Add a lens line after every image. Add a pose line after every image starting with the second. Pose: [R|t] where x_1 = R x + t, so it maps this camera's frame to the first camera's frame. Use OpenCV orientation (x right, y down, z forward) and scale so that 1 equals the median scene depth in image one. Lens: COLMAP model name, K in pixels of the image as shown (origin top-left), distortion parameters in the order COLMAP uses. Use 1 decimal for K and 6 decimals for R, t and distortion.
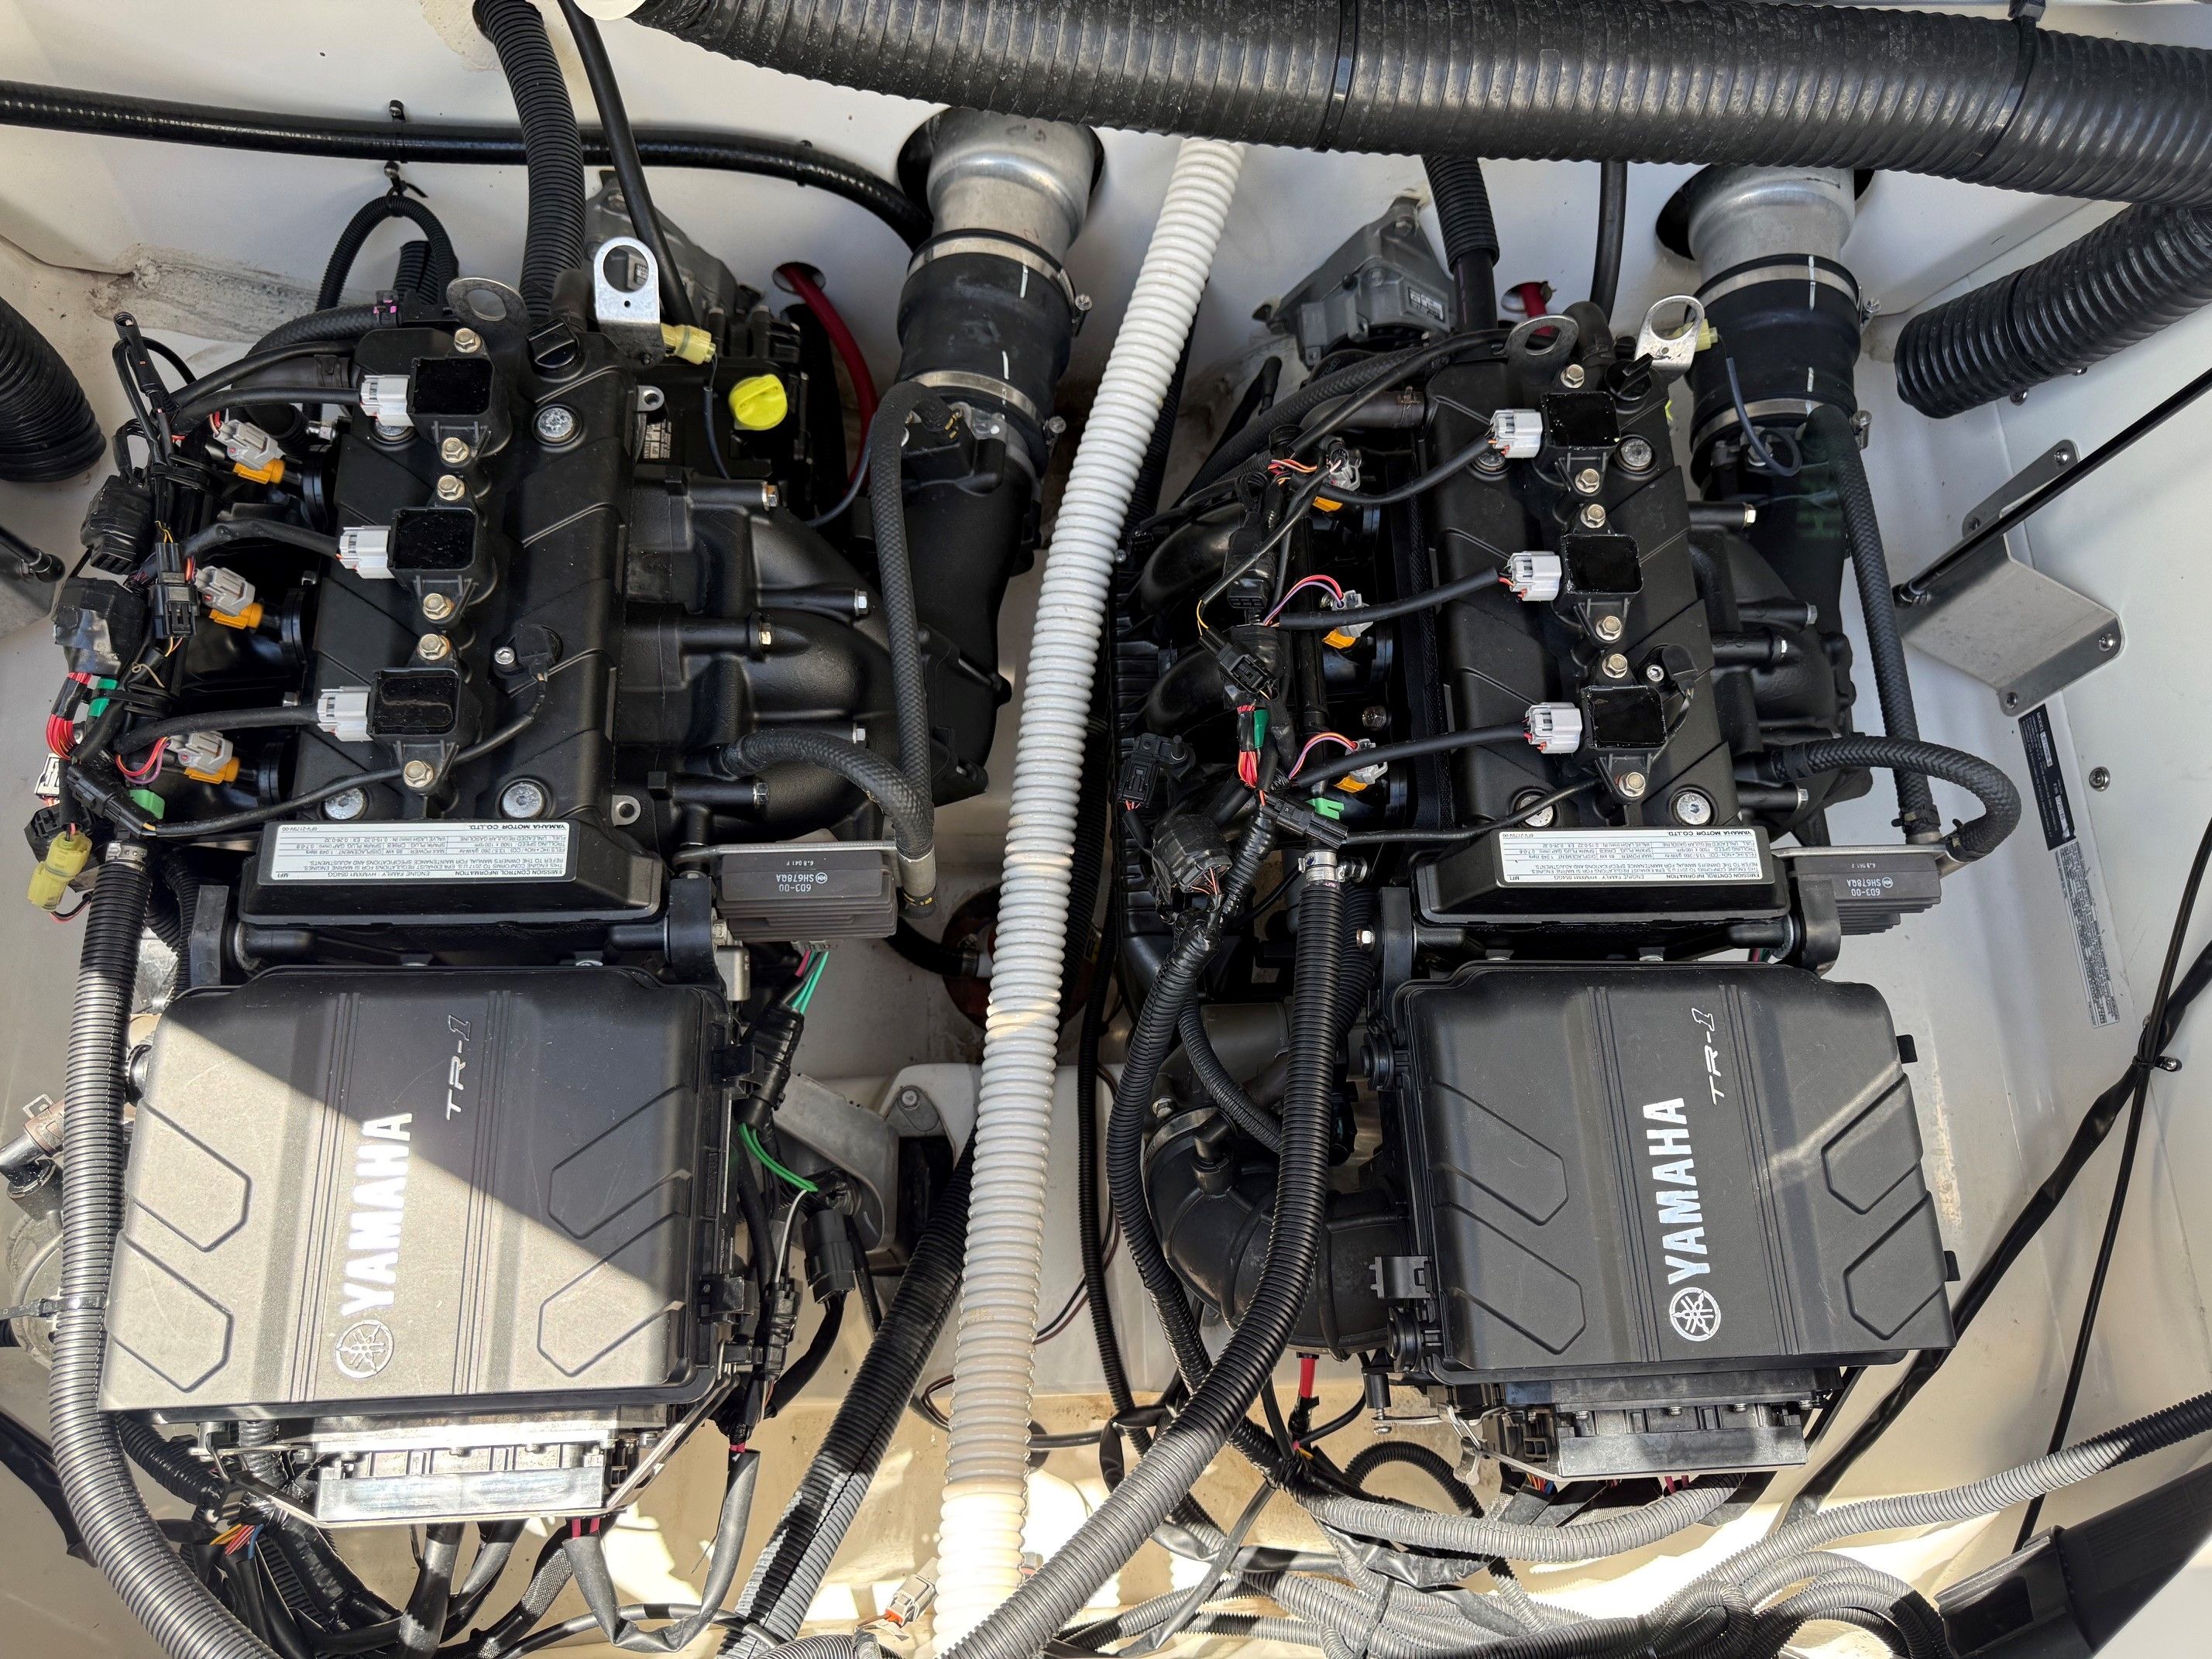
lens RADIAL K [[1537.8, 0, 1107.7], [0, 1537.8, 880.8], [0, 0, 1]] dist [0.076160, -0.095817]
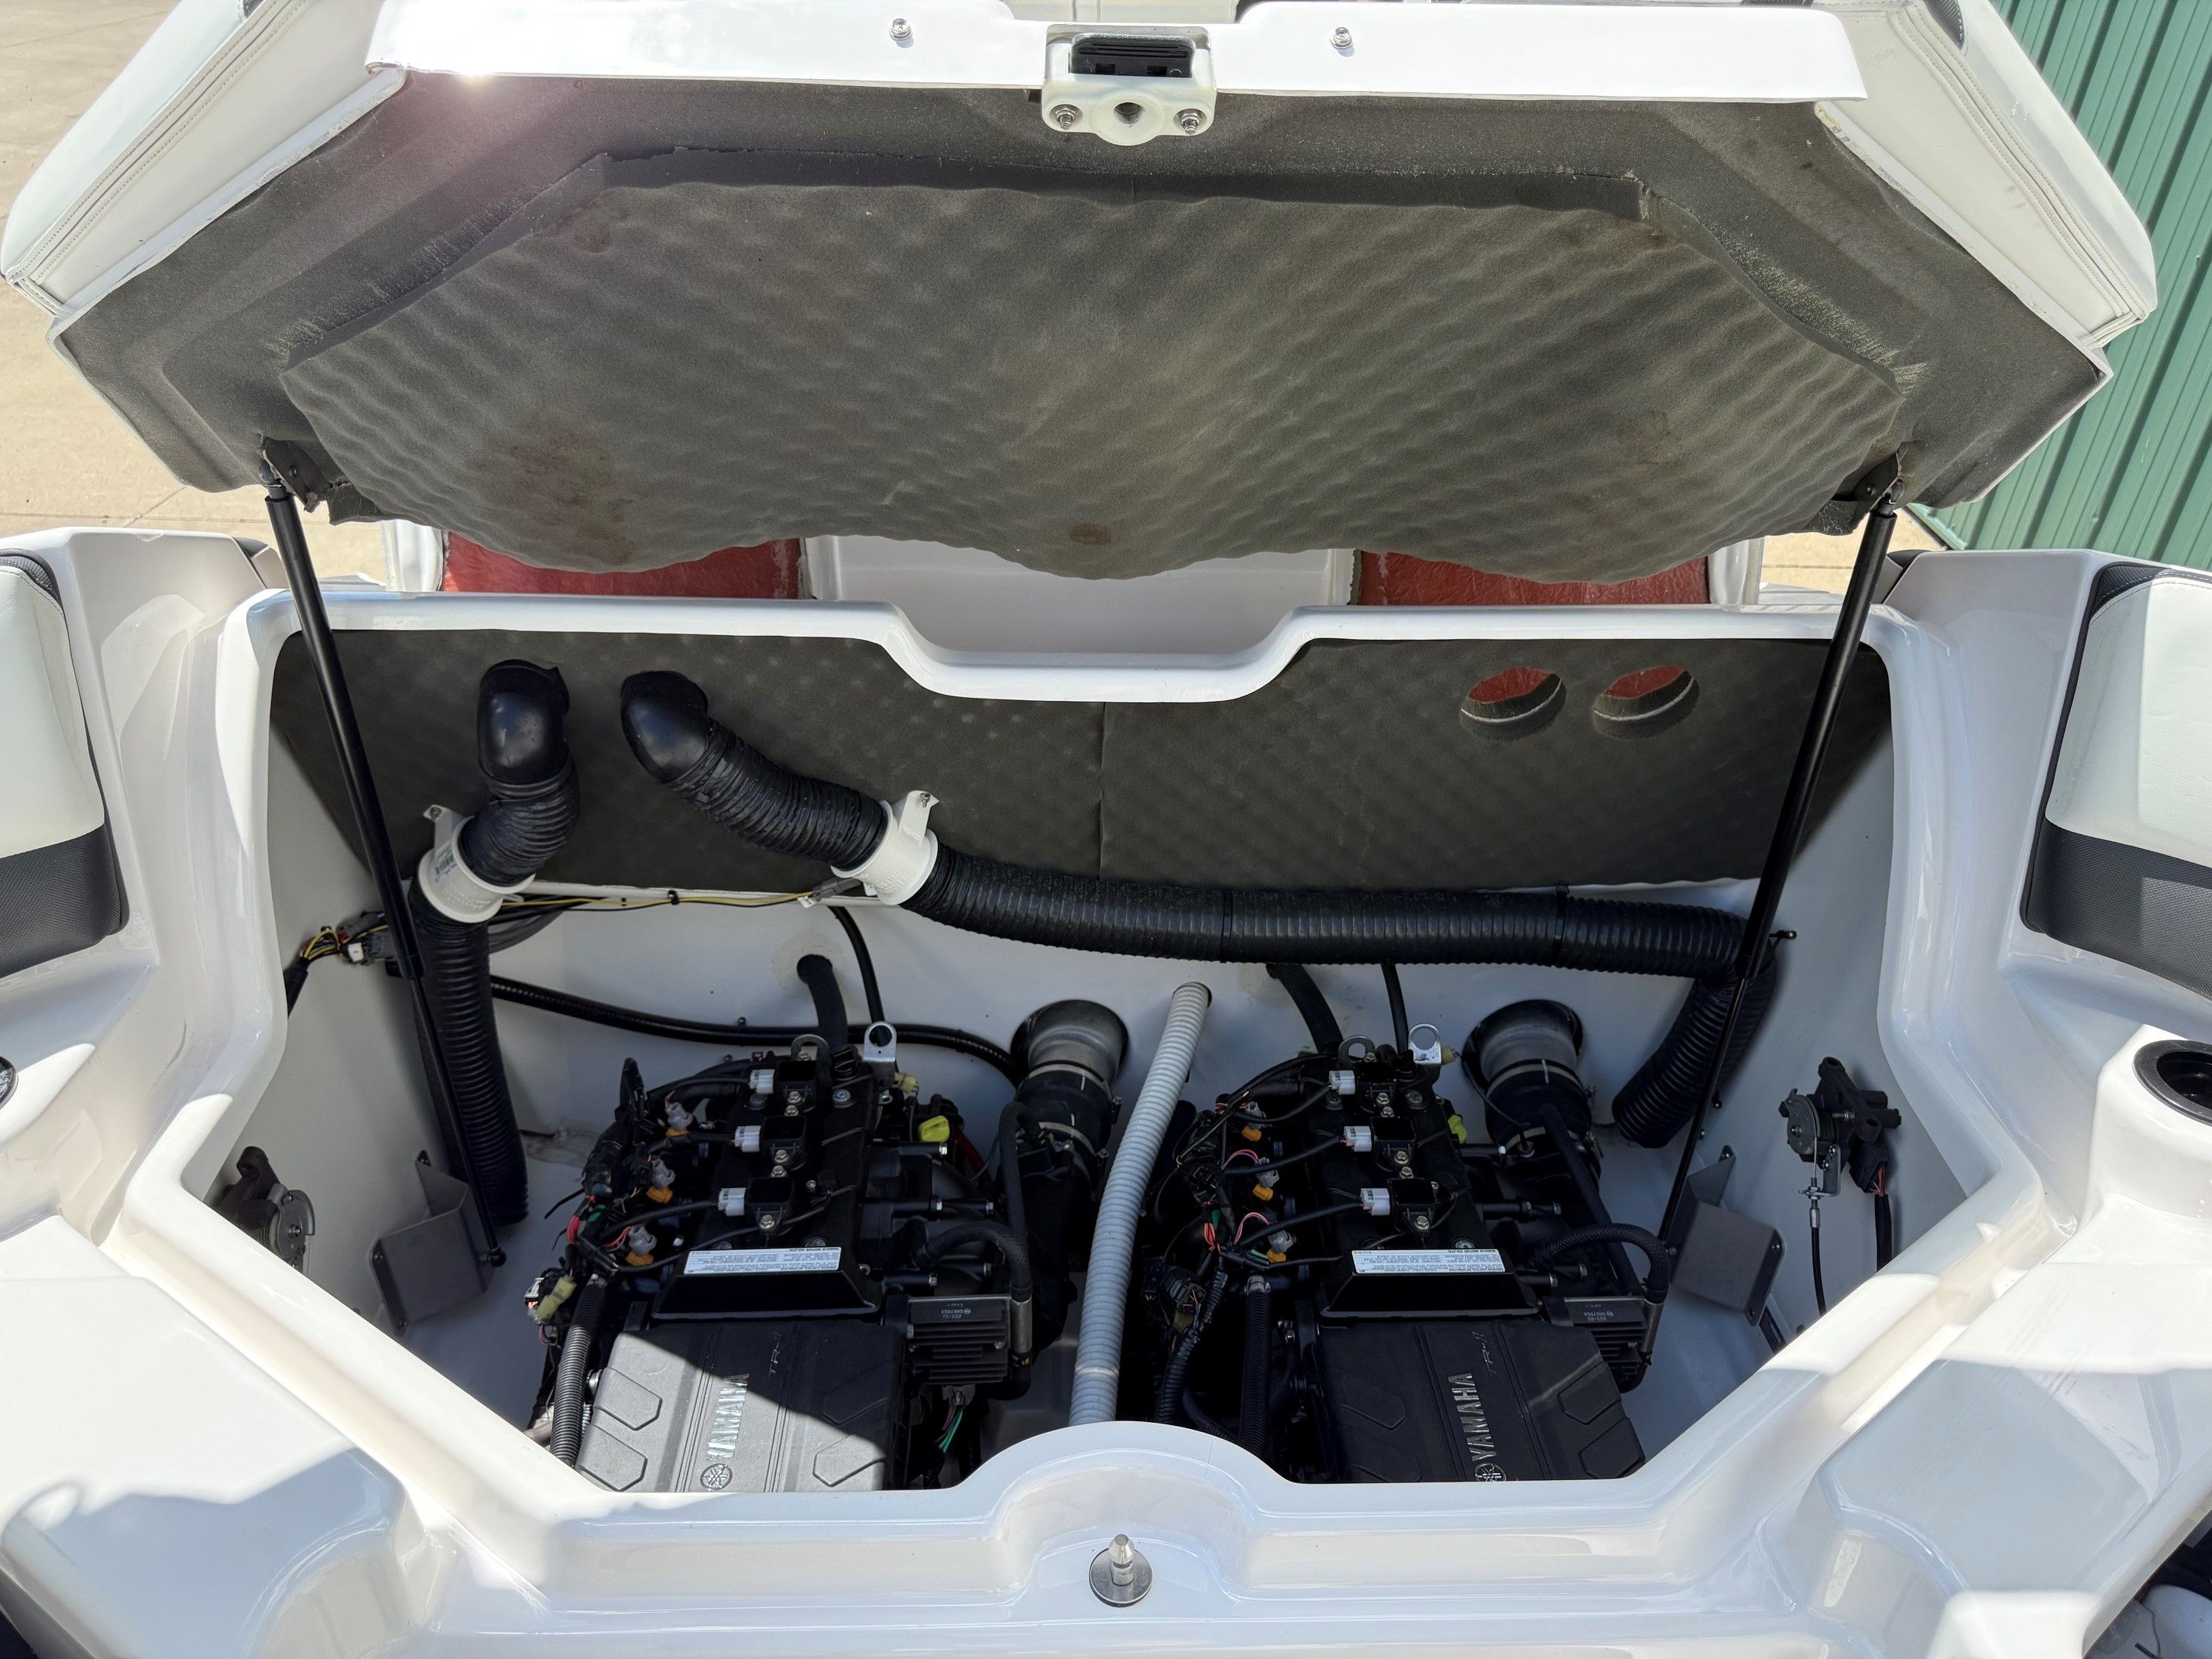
lens RADIAL K [[1537.8, 0, 1107.7], [0, 1537.8, 880.8], [0, 0, 1]] dist [0.076160, -0.095817]
pose [[0.998091, -0.055655, -0.026785, 0.045617], [0.024493, 0.754739, -0.655567, 0.810136], [0.056701, 0.653660, 0.754662, -0.638725]]
